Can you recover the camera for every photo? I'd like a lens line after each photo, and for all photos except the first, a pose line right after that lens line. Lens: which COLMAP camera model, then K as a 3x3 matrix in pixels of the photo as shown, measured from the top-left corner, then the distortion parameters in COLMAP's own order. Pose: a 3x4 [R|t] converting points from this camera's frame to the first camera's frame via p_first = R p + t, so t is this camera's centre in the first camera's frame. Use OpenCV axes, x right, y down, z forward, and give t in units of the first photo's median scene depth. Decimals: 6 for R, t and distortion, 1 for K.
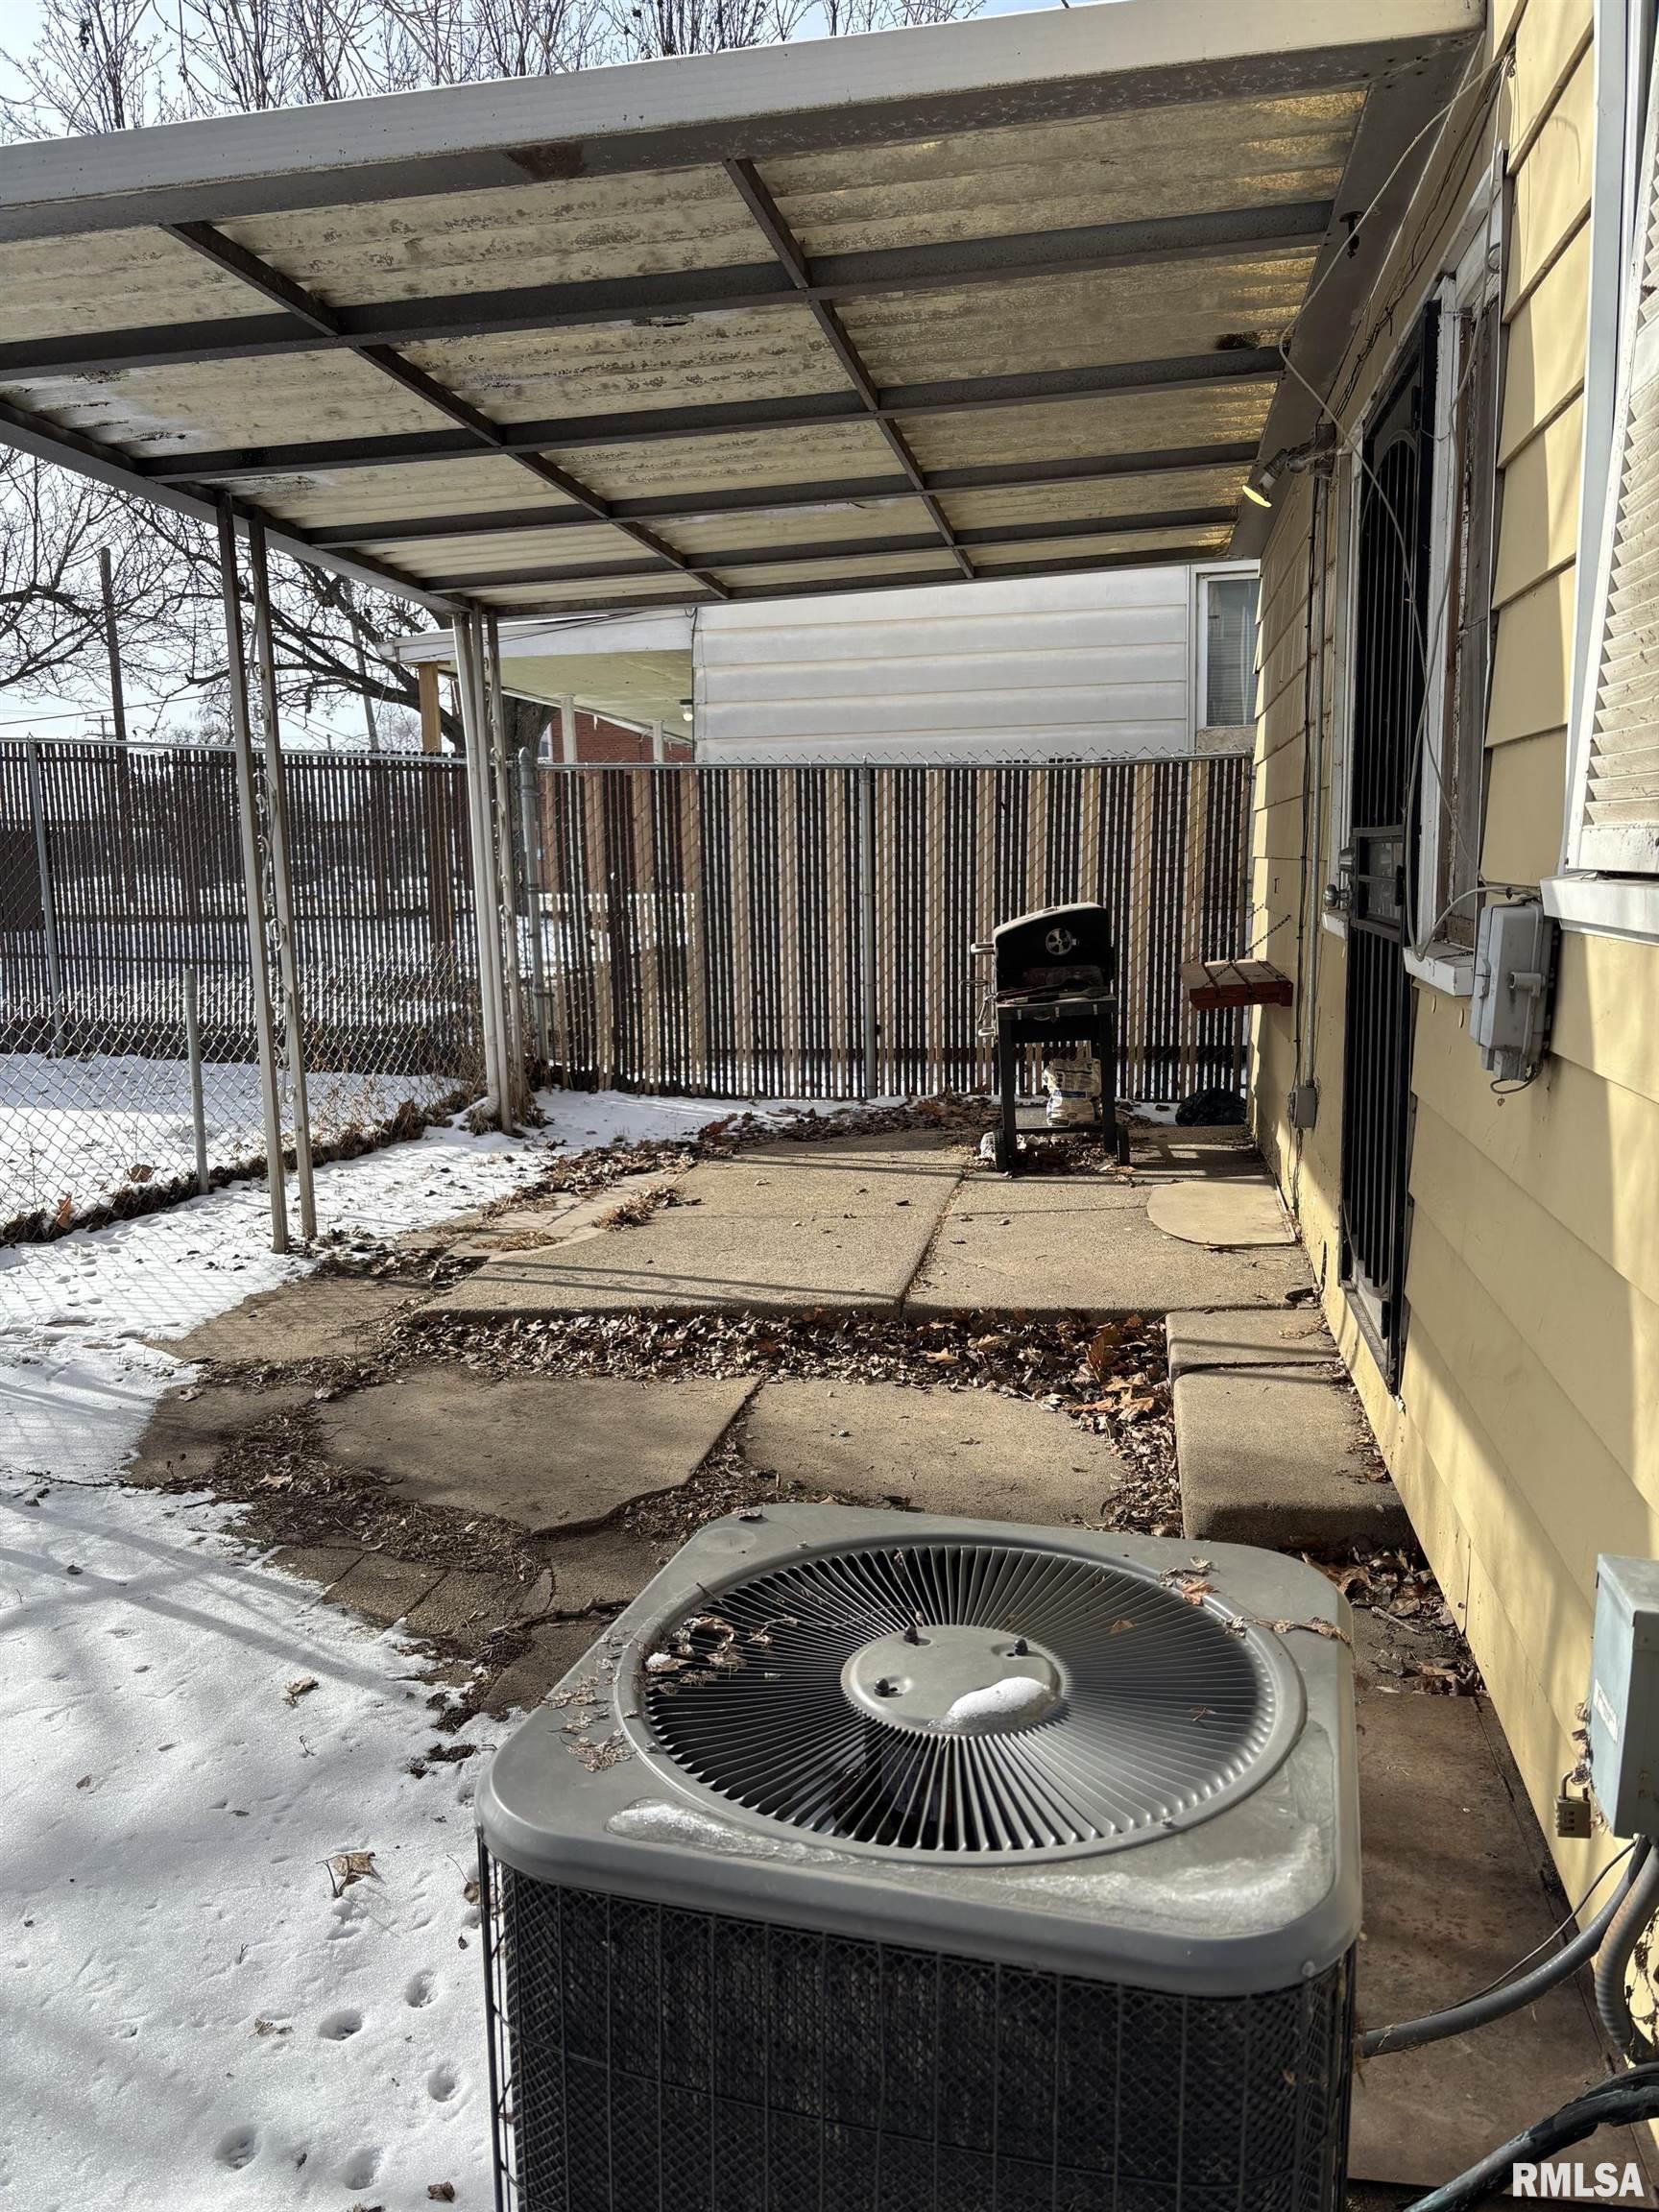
lens RADIAL K [[1651.8, 0, 829.8], [0, 1651.8, 1150.2], [0, 0, 1]] dist [0.052367, -0.038971]
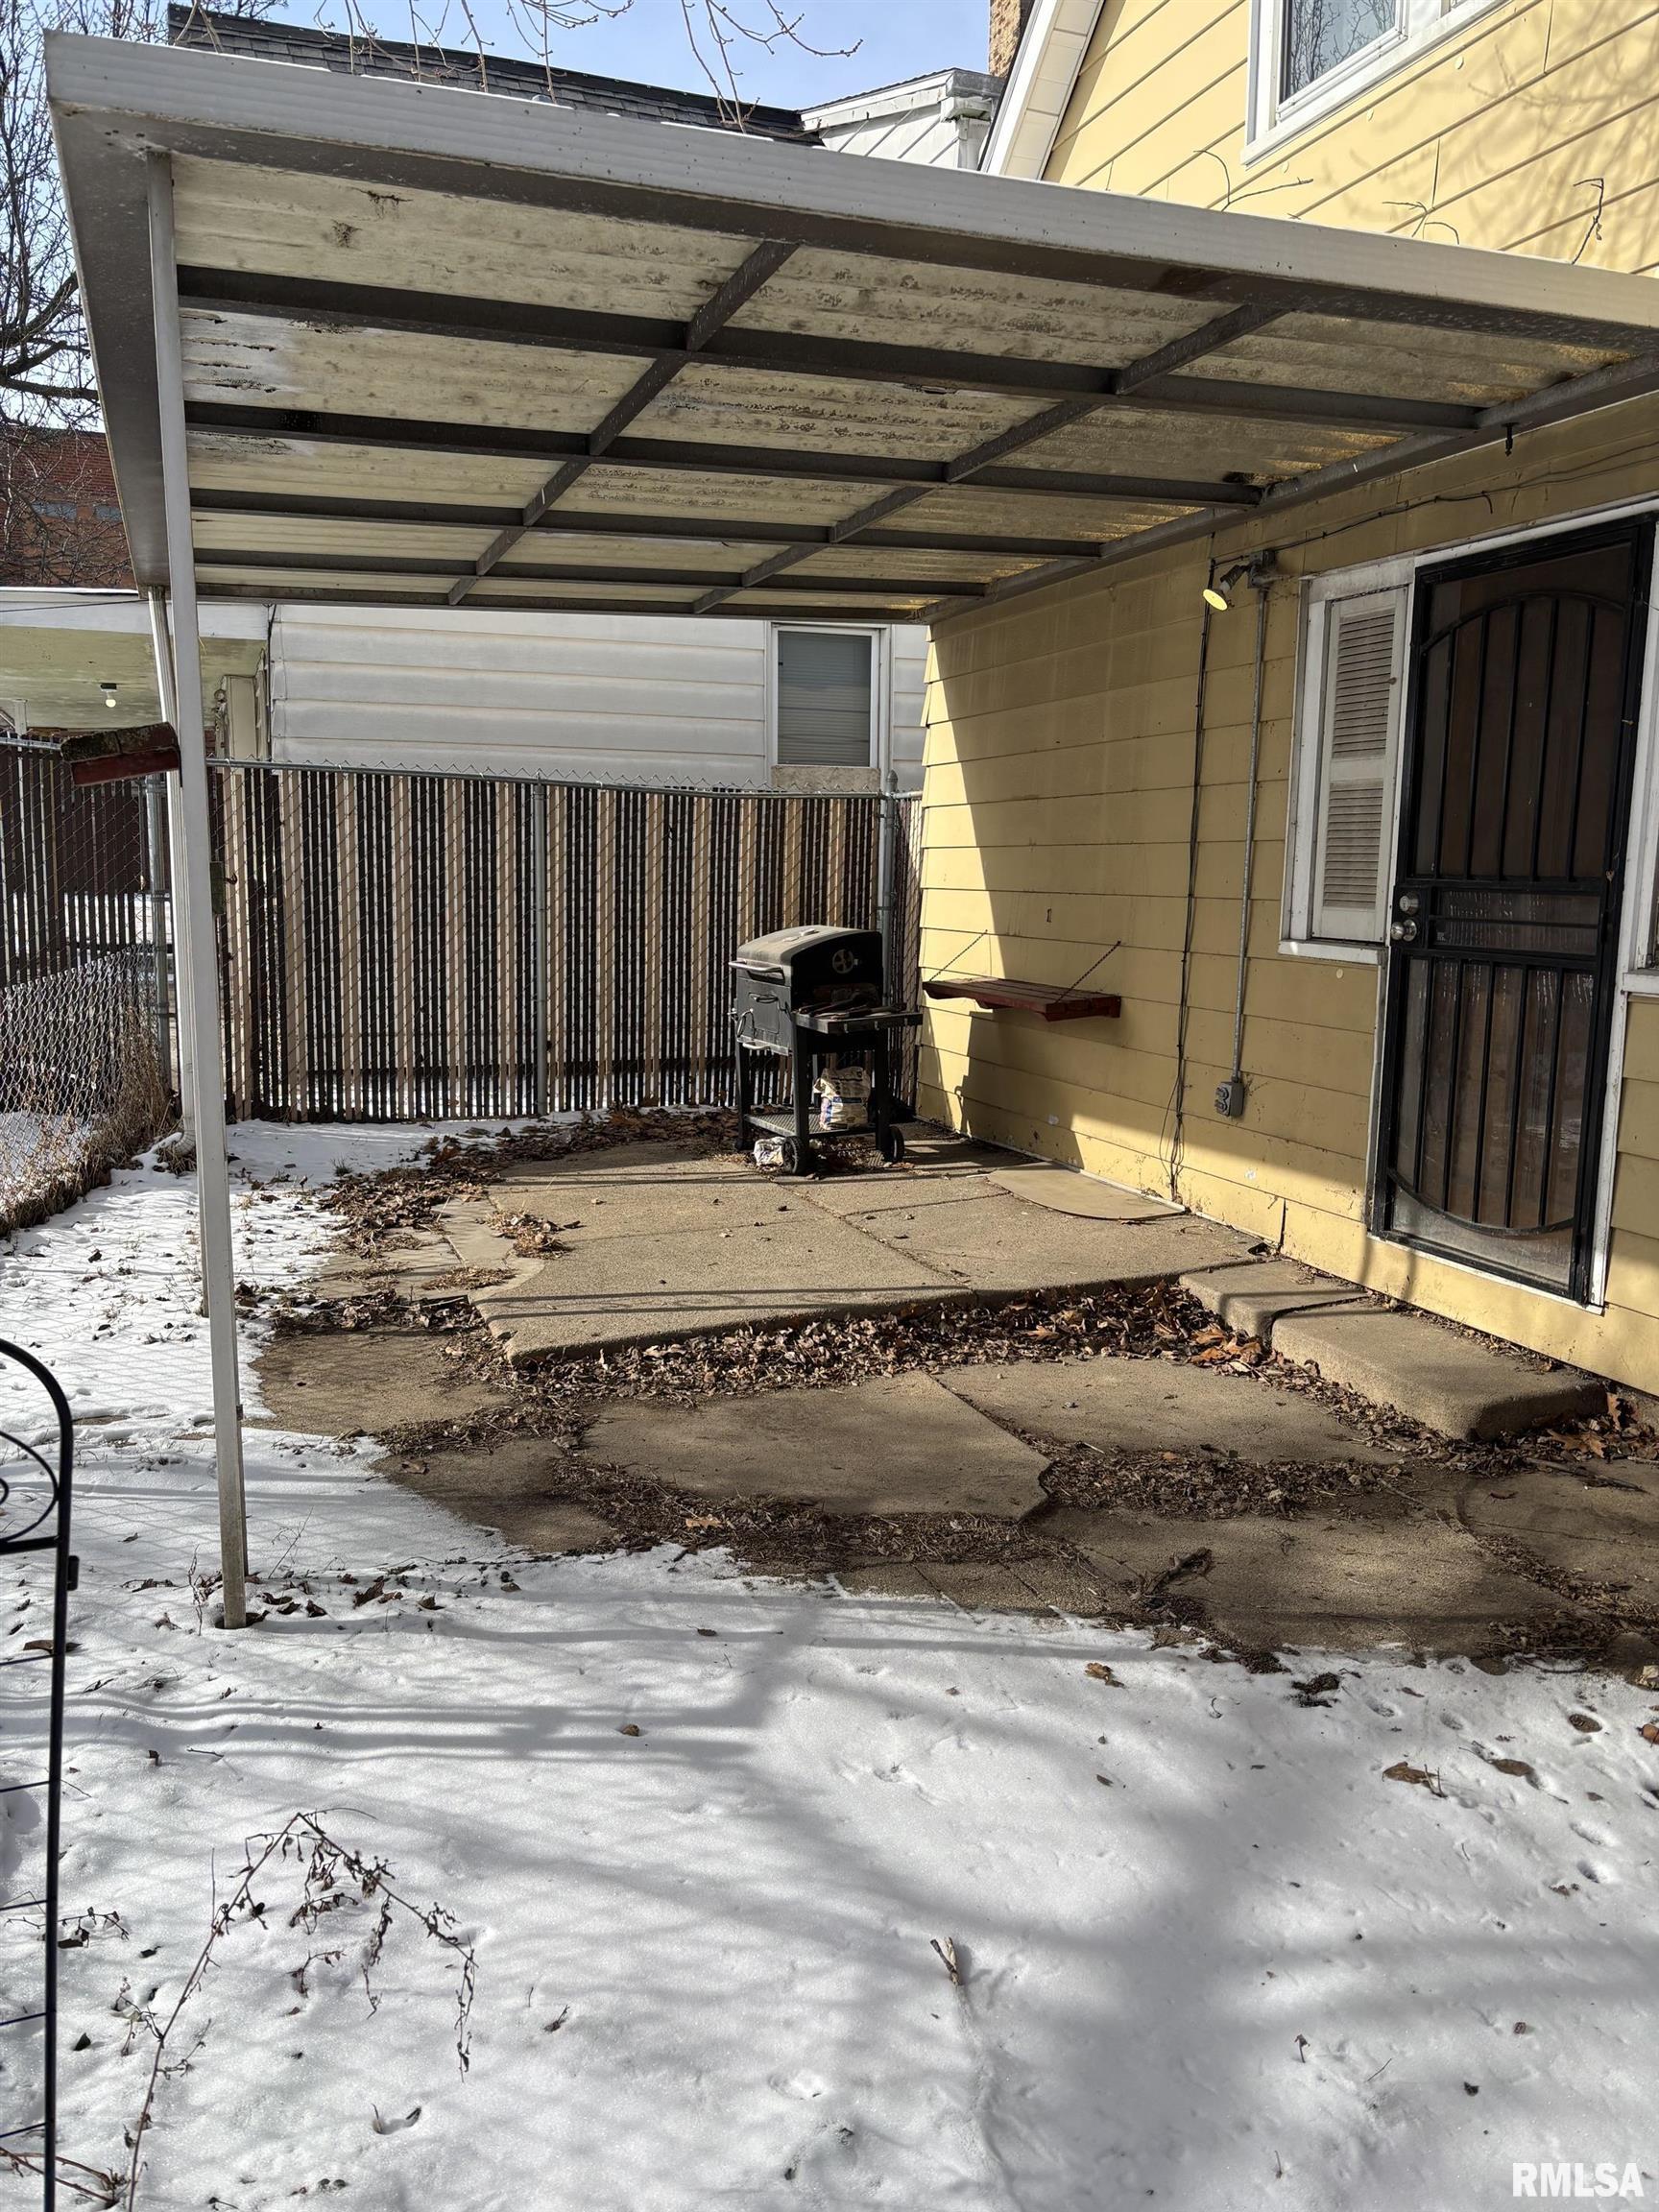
lens RADIAL K [[1654.5, 0, 831.4], [0, 1654.5, 1122.5], [0, 0, 1]] dist [0.039152, -0.042086]
pose [[0.853453, -0.046090, 0.519128, -0.607350], [0.058742, 0.998242, -0.007945, -0.015834], [-0.517849, 0.037275, 0.854660, 0.110155]]
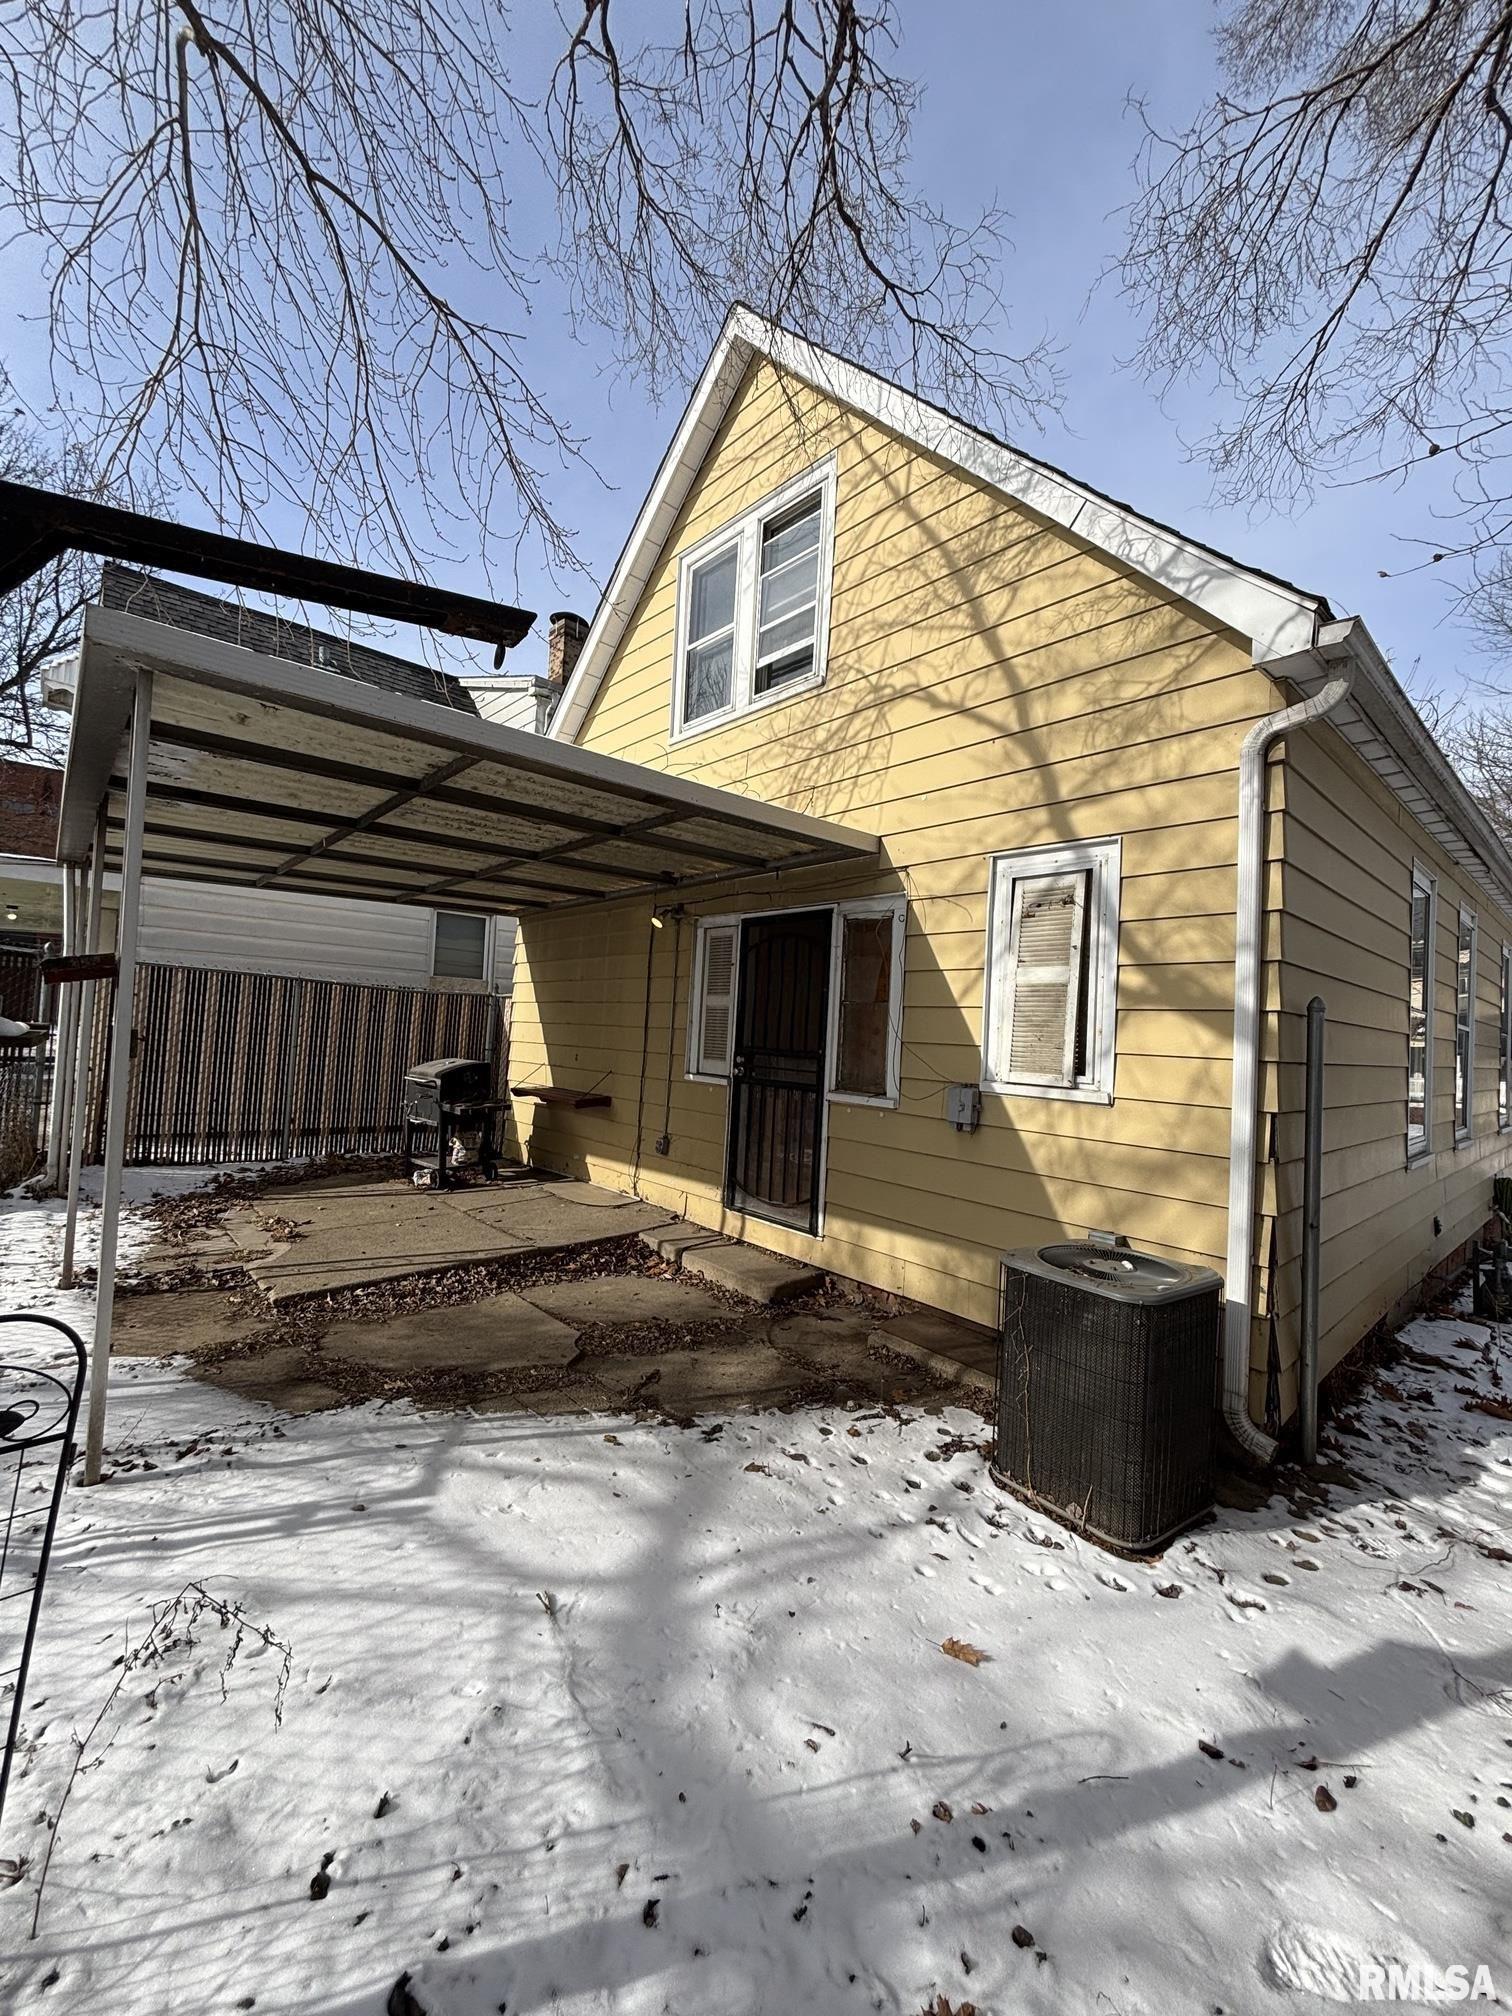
lens RADIAL K [[807.3, 0, 757.6], [0, 807.3, 1006.3], [0, 0, 1]] dist [-0.007578, 0.004790]
pose [[0.607497, 0.083067, 0.789967, -0.652874], [0.075363, 0.984003, -0.161425, -0.026188], [-0.790739, 0.157600, 0.591519, 0.094818]]
